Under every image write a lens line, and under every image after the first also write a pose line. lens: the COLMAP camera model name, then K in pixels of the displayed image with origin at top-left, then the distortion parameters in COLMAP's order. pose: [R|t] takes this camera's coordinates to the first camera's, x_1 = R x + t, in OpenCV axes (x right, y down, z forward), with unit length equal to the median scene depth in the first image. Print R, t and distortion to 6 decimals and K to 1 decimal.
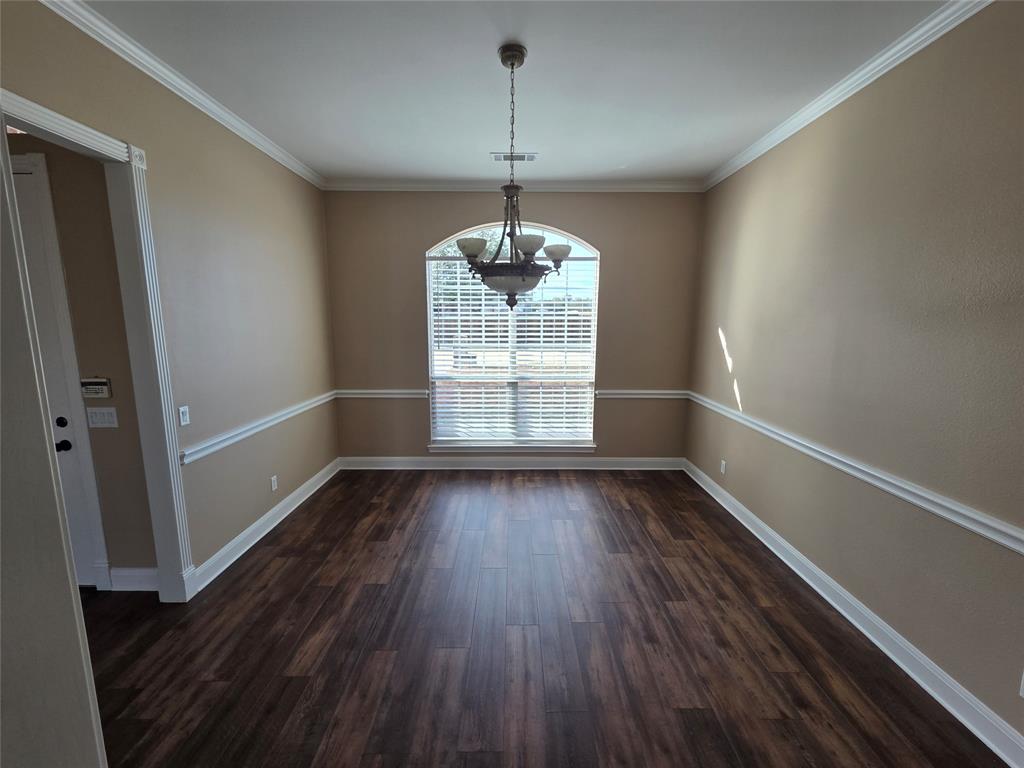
lens RADIAL K [[417.4, 0, 514.4], [0, 417.4, 382.4], [0, 0, 1]] dist [0.009032, -0.000666]
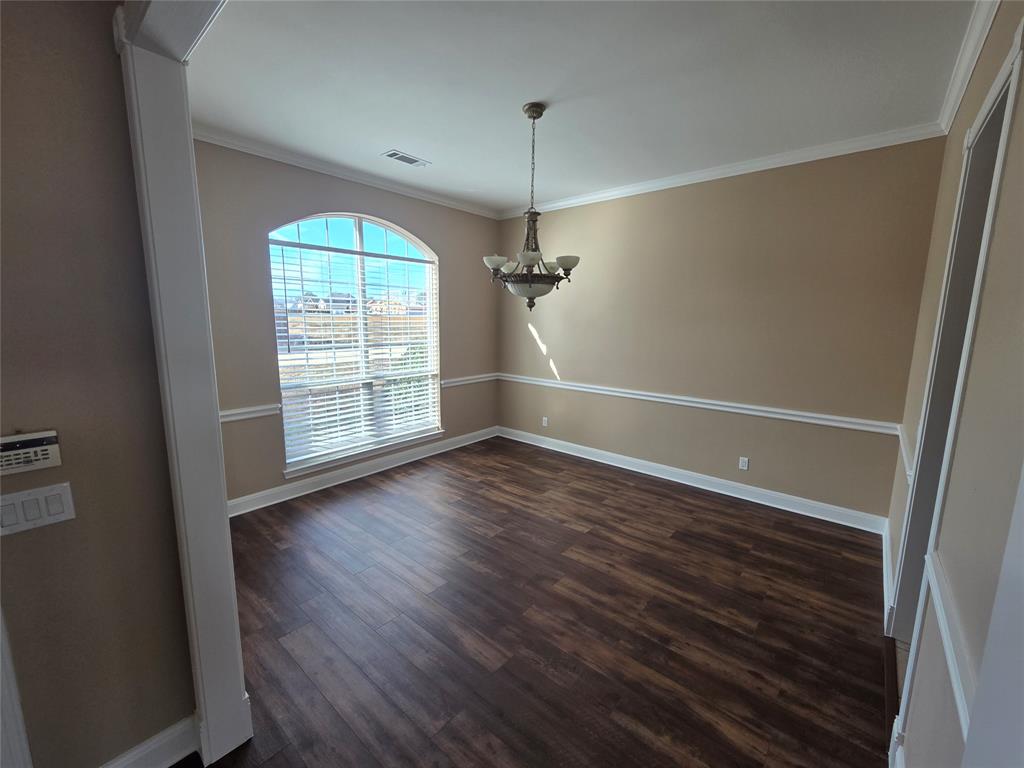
lens RADIAL K [[417.4, 0, 514.0], [0, 417.4, 382.2], [0, 0, 1]] dist [0.009032, -0.000666]
pose [[0.653550, -0.113642, 0.748304, -0.535831], [0.108534, 0.992518, 0.055939, -0.019453], [-0.749062, 0.044657, 0.660993, 0.120315]]
